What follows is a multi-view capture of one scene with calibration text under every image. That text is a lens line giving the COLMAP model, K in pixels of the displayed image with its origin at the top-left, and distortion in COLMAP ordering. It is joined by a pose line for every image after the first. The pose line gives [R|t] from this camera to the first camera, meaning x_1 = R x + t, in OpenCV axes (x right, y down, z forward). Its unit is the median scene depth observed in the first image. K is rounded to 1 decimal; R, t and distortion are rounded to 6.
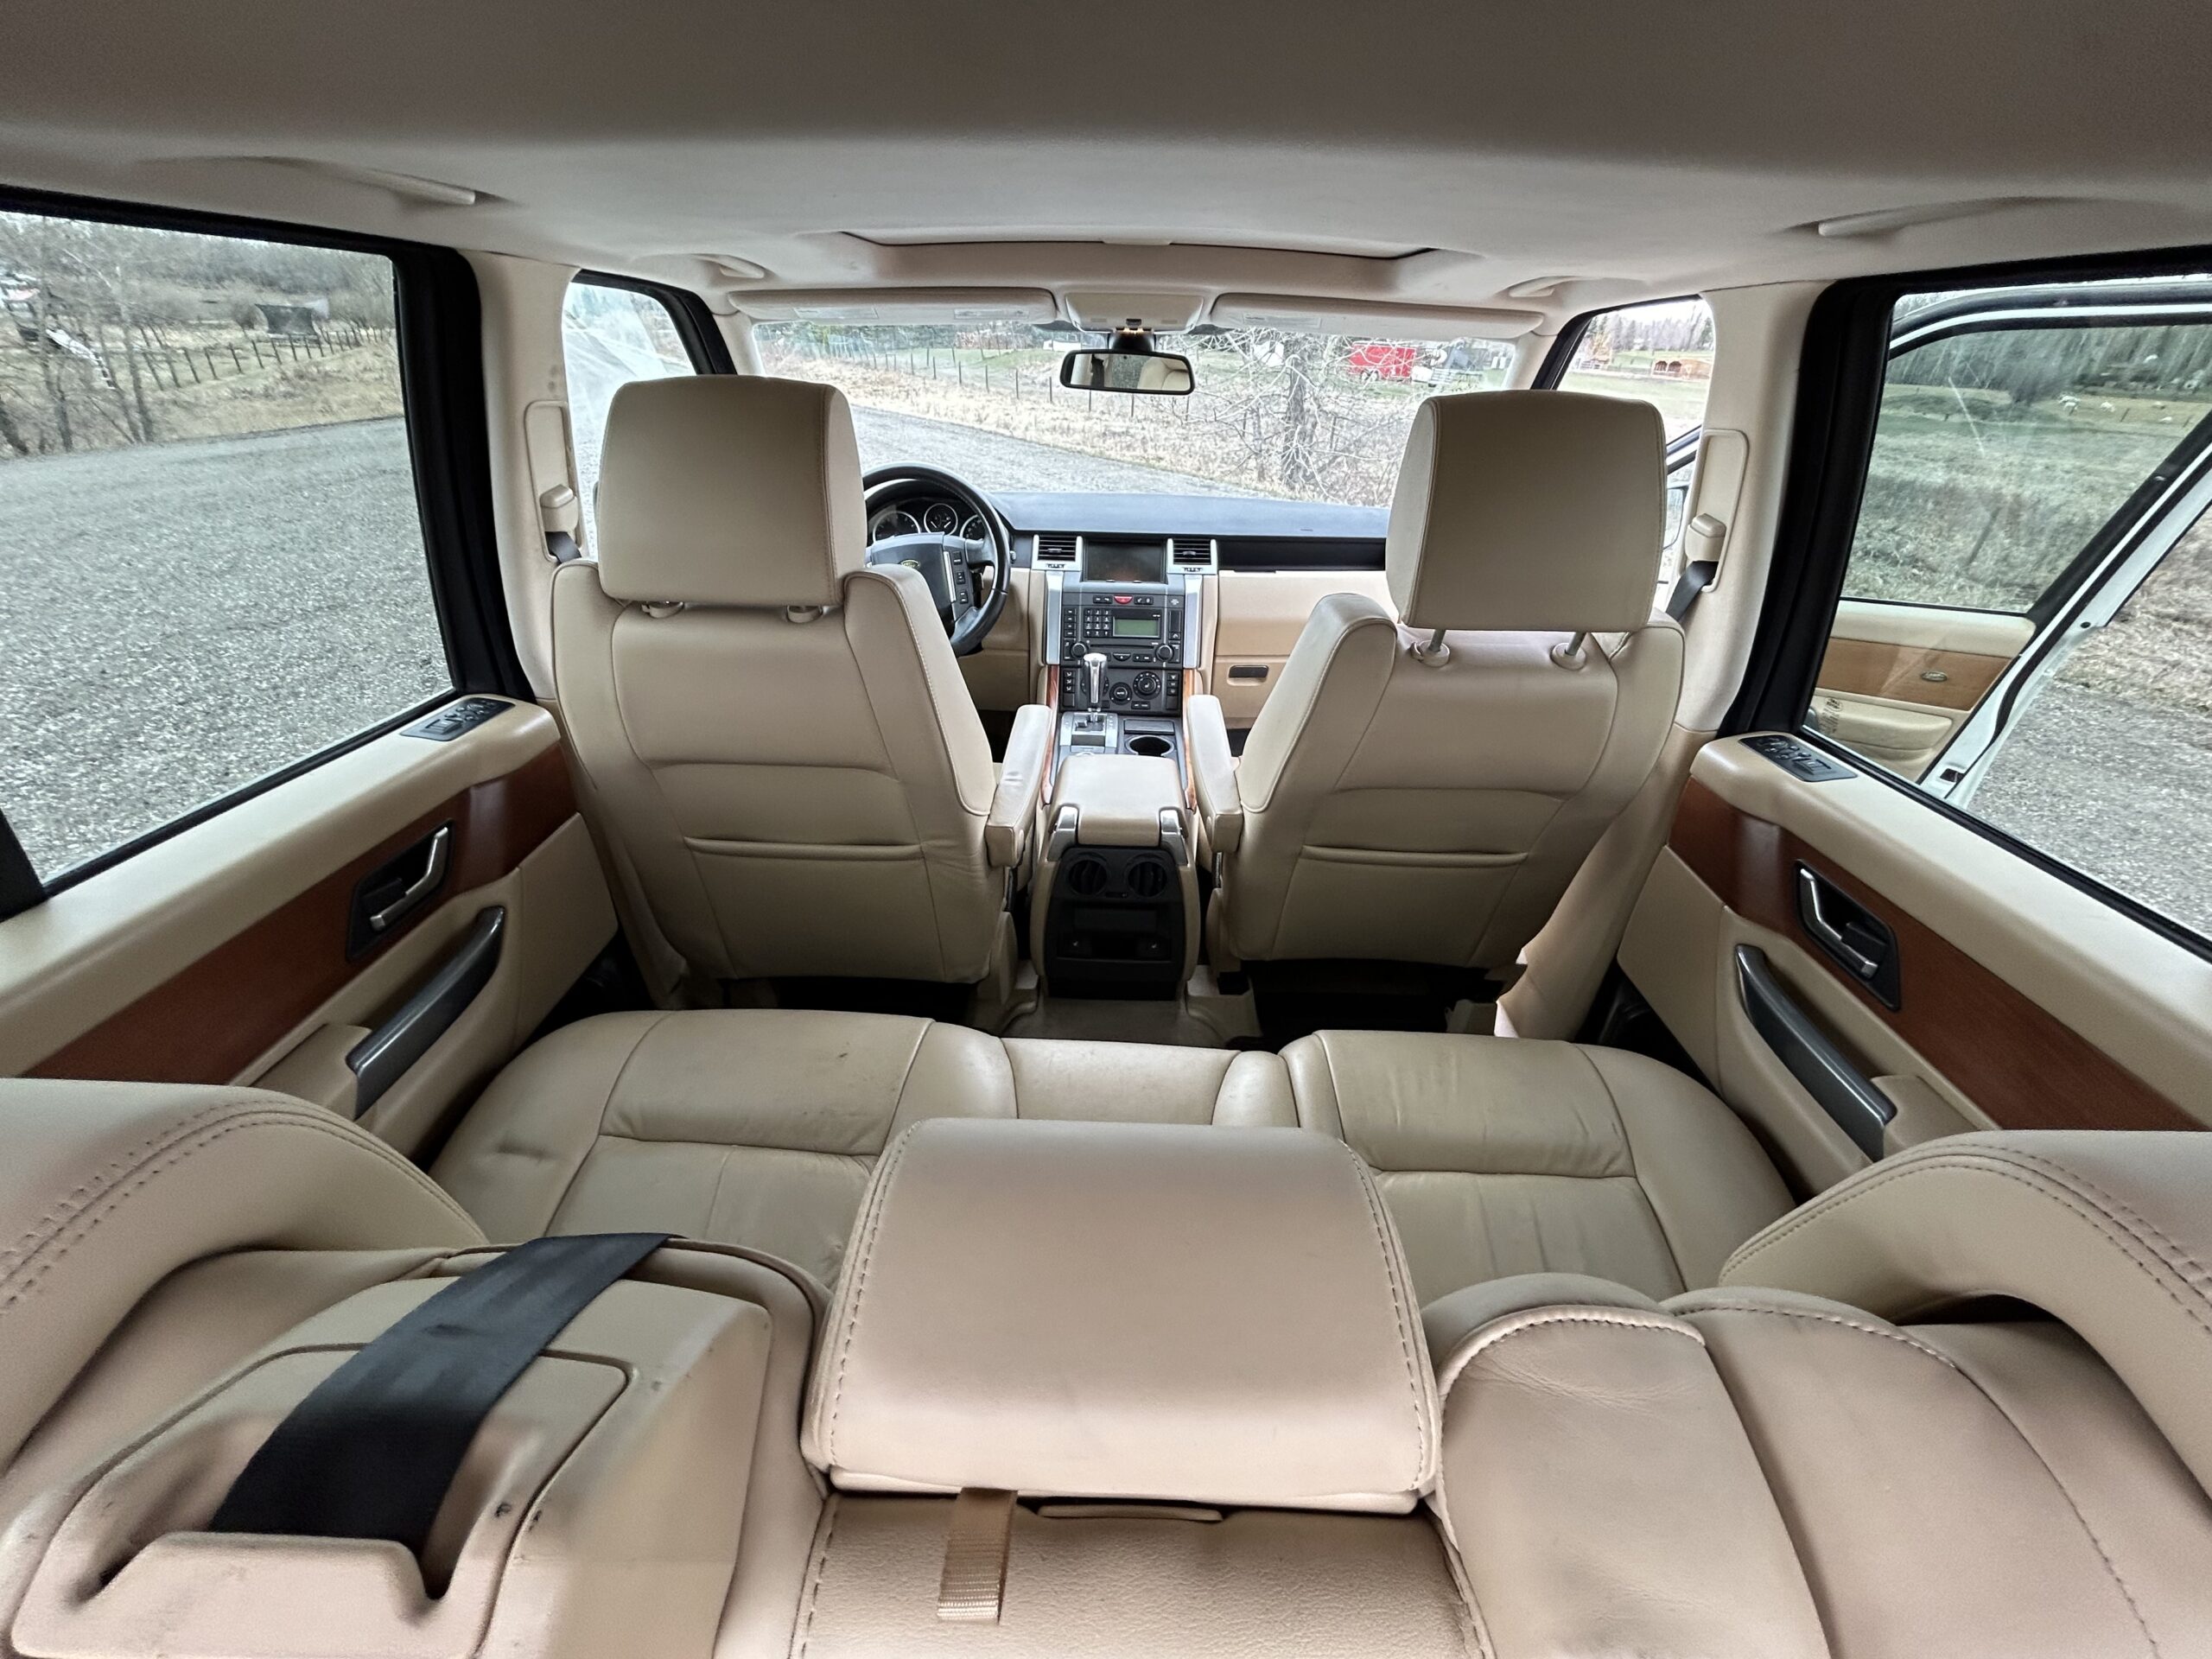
lens RADIAL K [[889.2, 0, 1106.5], [0, 889.2, 819.5], [0, 0, 1]] dist [0.001832, -0.000159]
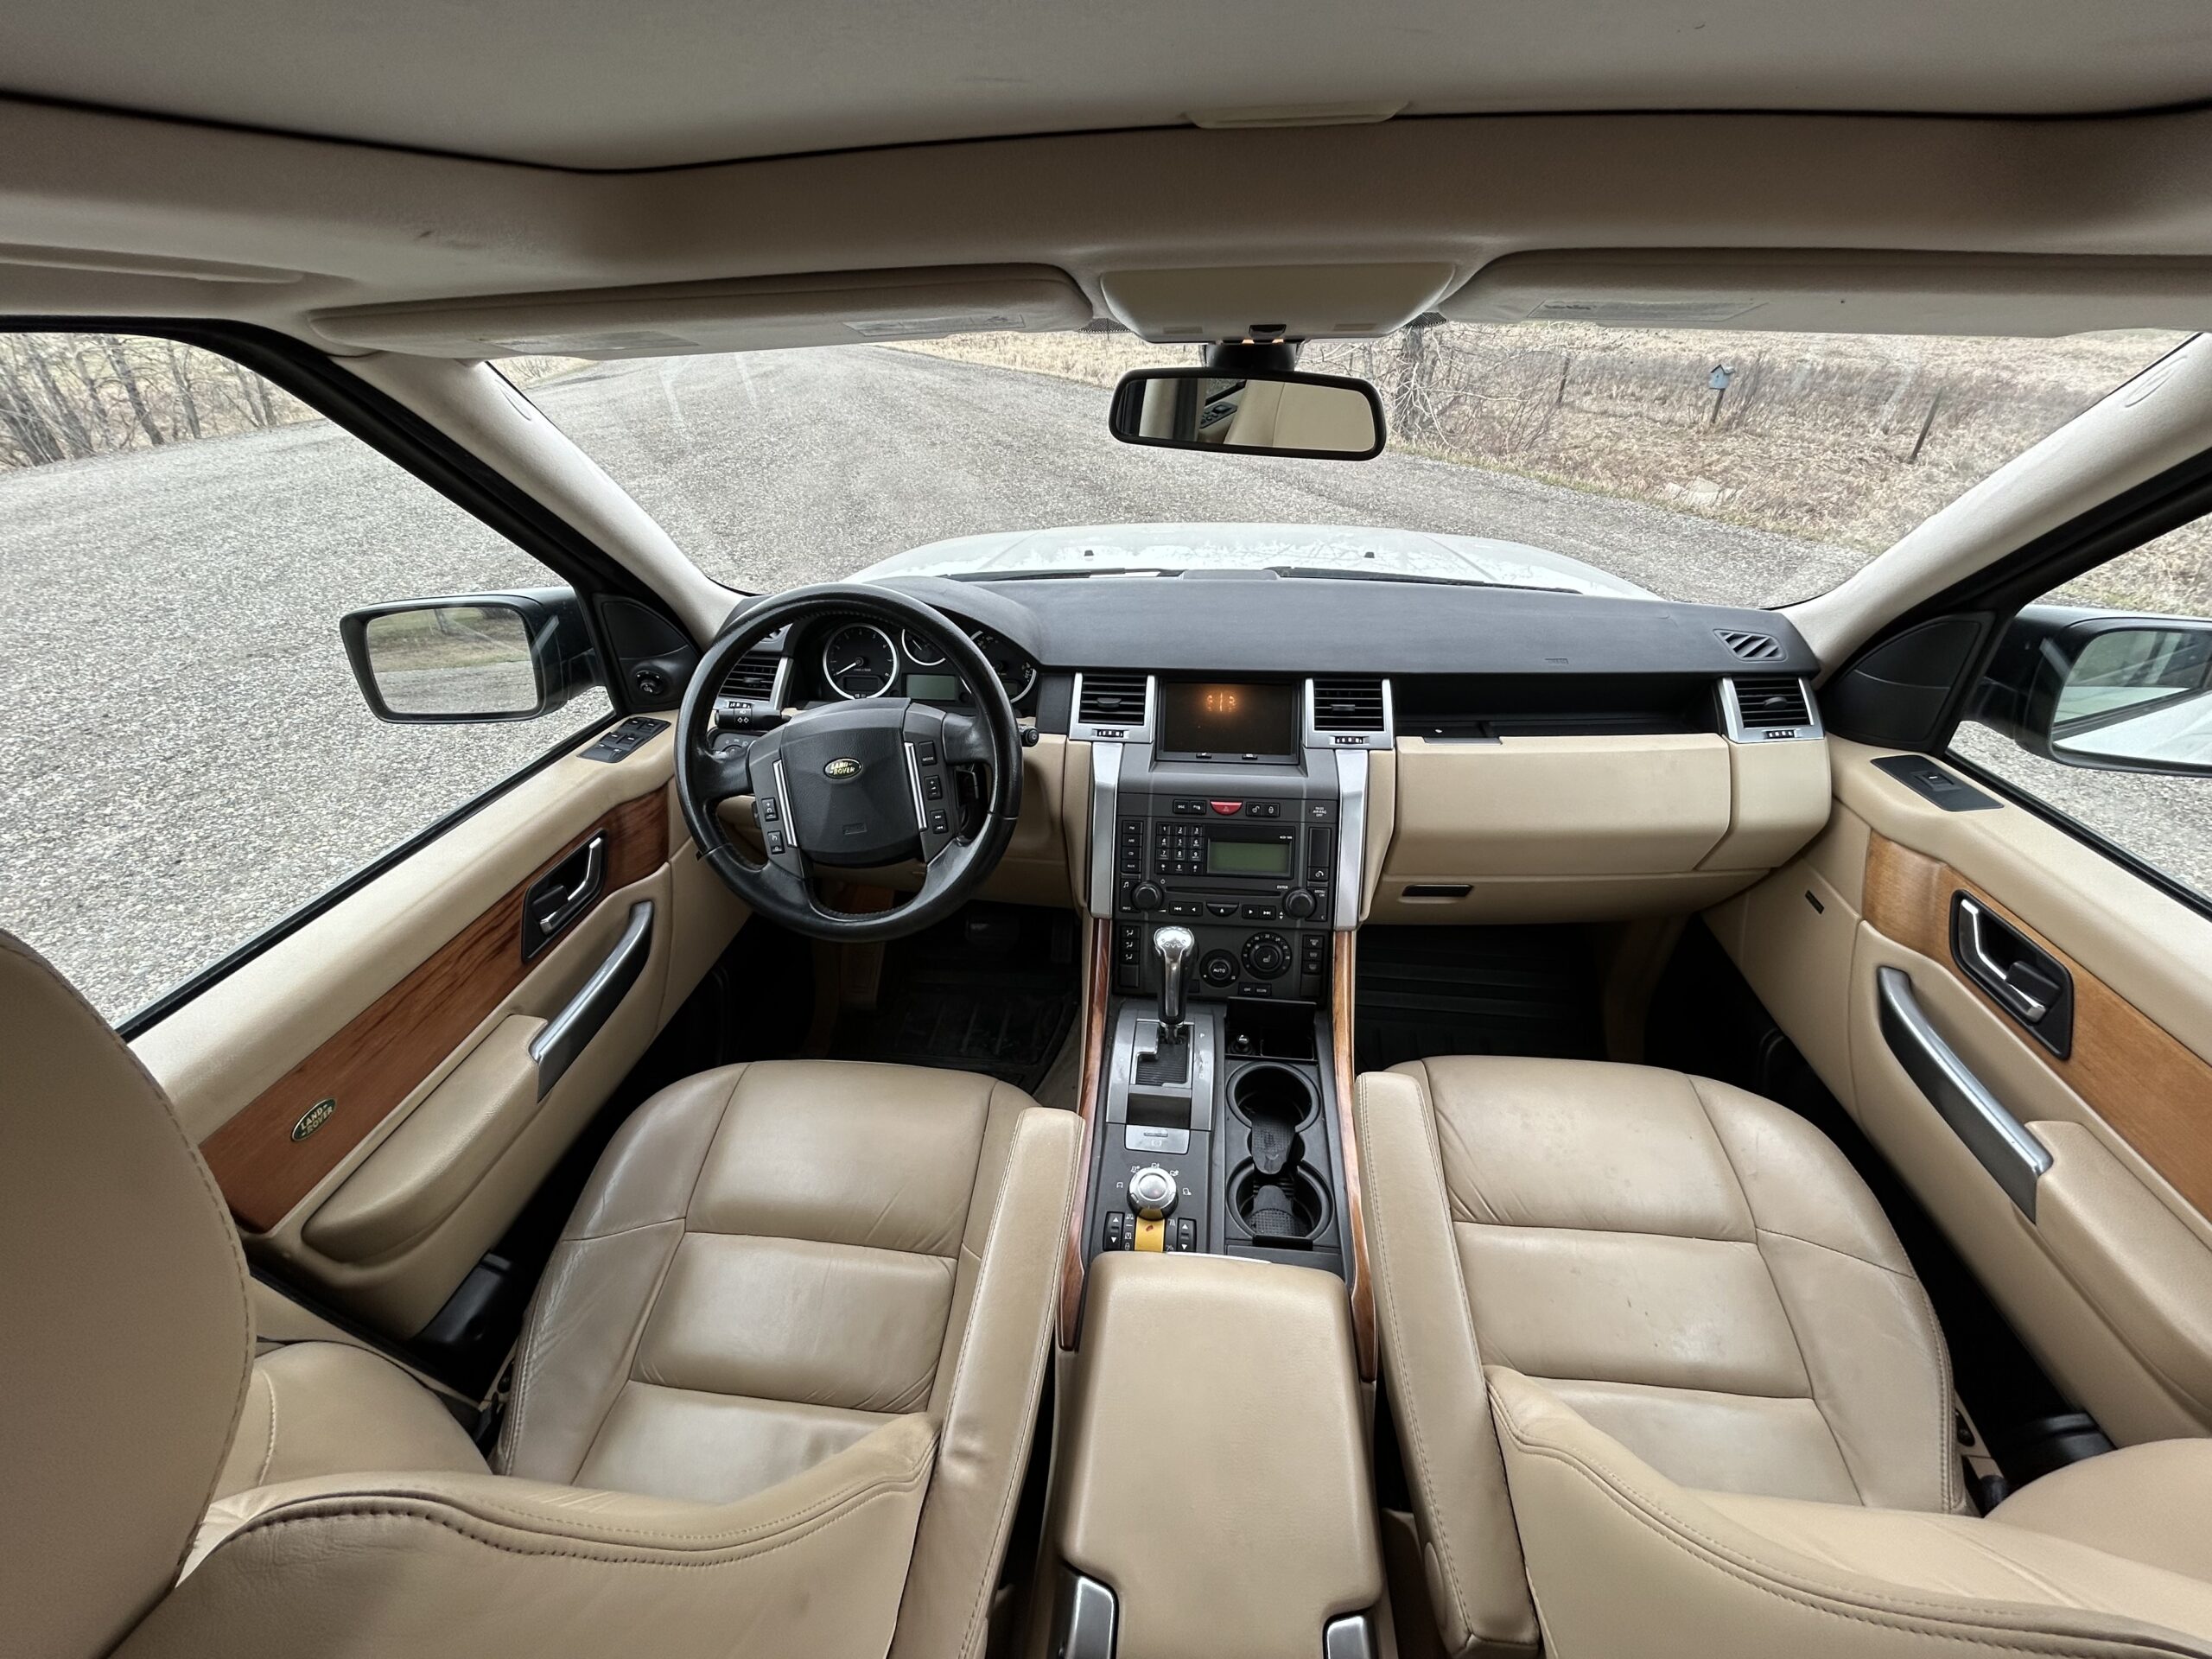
lens RADIAL K [[895.9, 0, 1102.7], [0, 895.9, 825.5], [0, 0, 1]] dist [-0.000209, 0.000063]
pose [[0.994585, 0.011907, -0.103244, -0.000244], [-0.006005, 0.998340, 0.057281, -0.259687], [0.103755, -0.056351, 0.993005, 0.415378]]
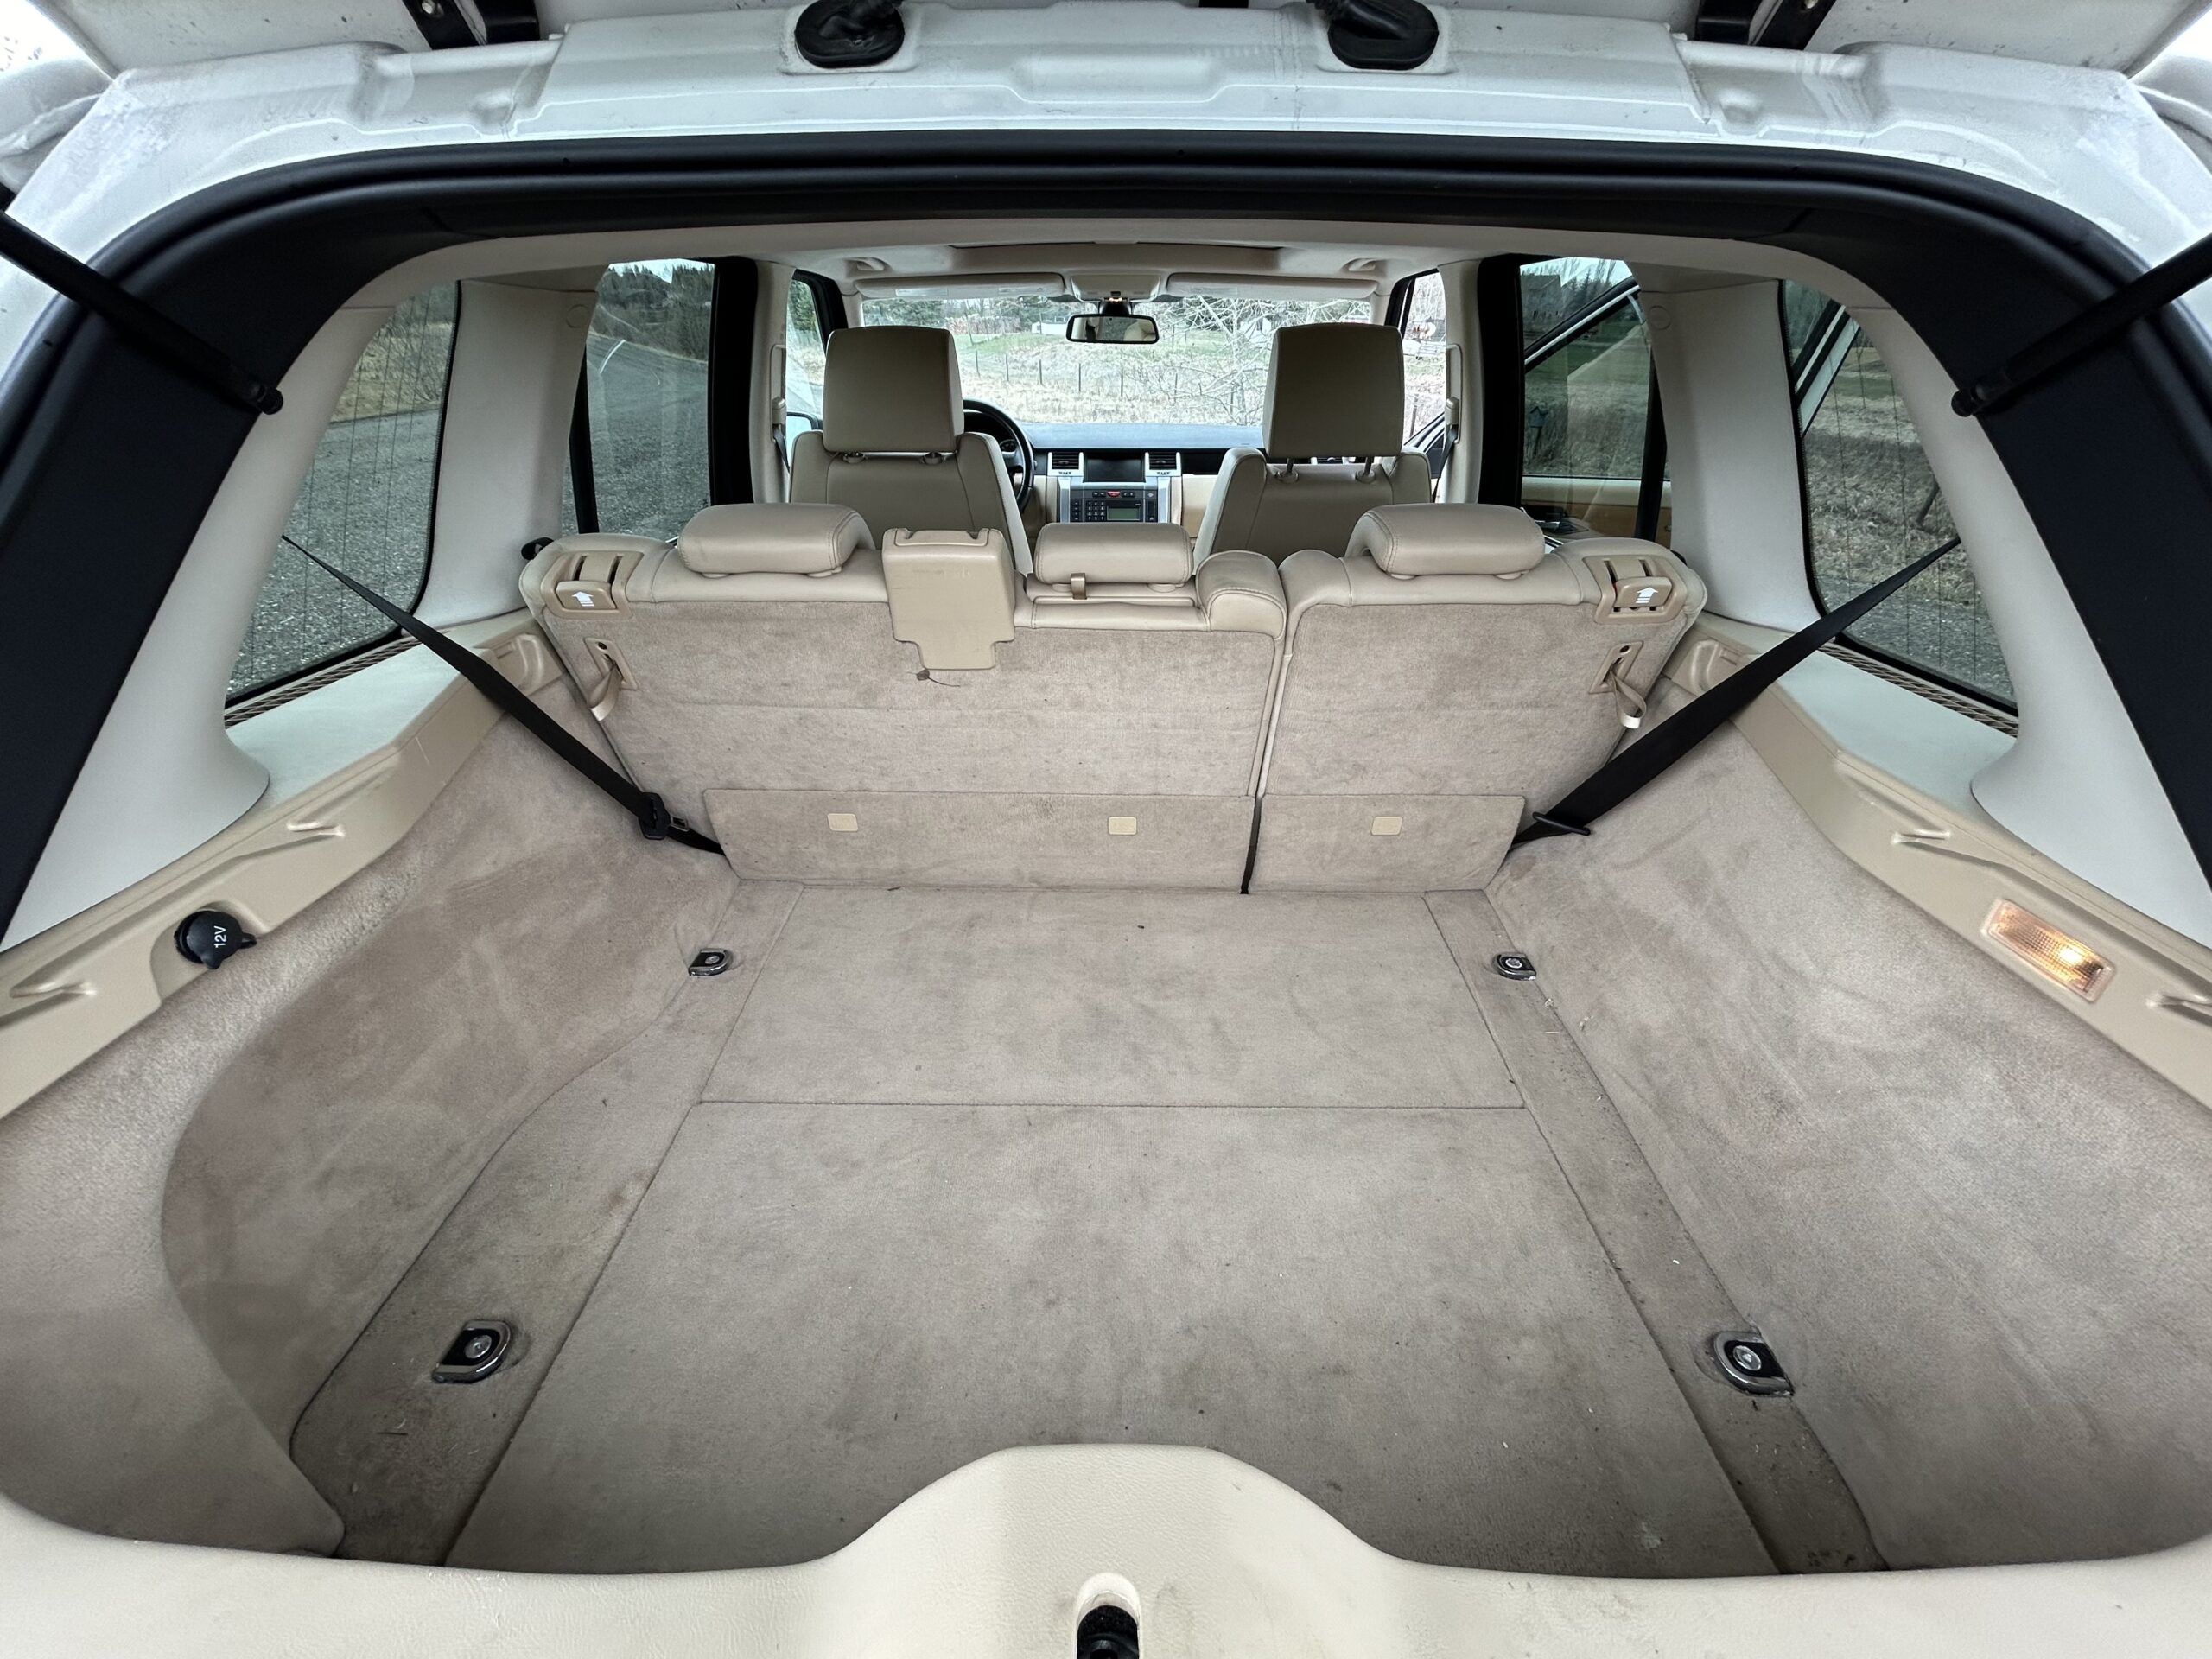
lens RADIAL K [[895.9, 0, 1102.7], [0, 895.9, 825.5], [0, 0, 1]] dist [-0.000209, 0.000063]
pose [[0.999748, -0.022228, -0.003071, -0.006056], [0.022279, 0.999595, 0.017732, 0.245624], [0.002676, -0.017796, 0.999838, -0.417175]]
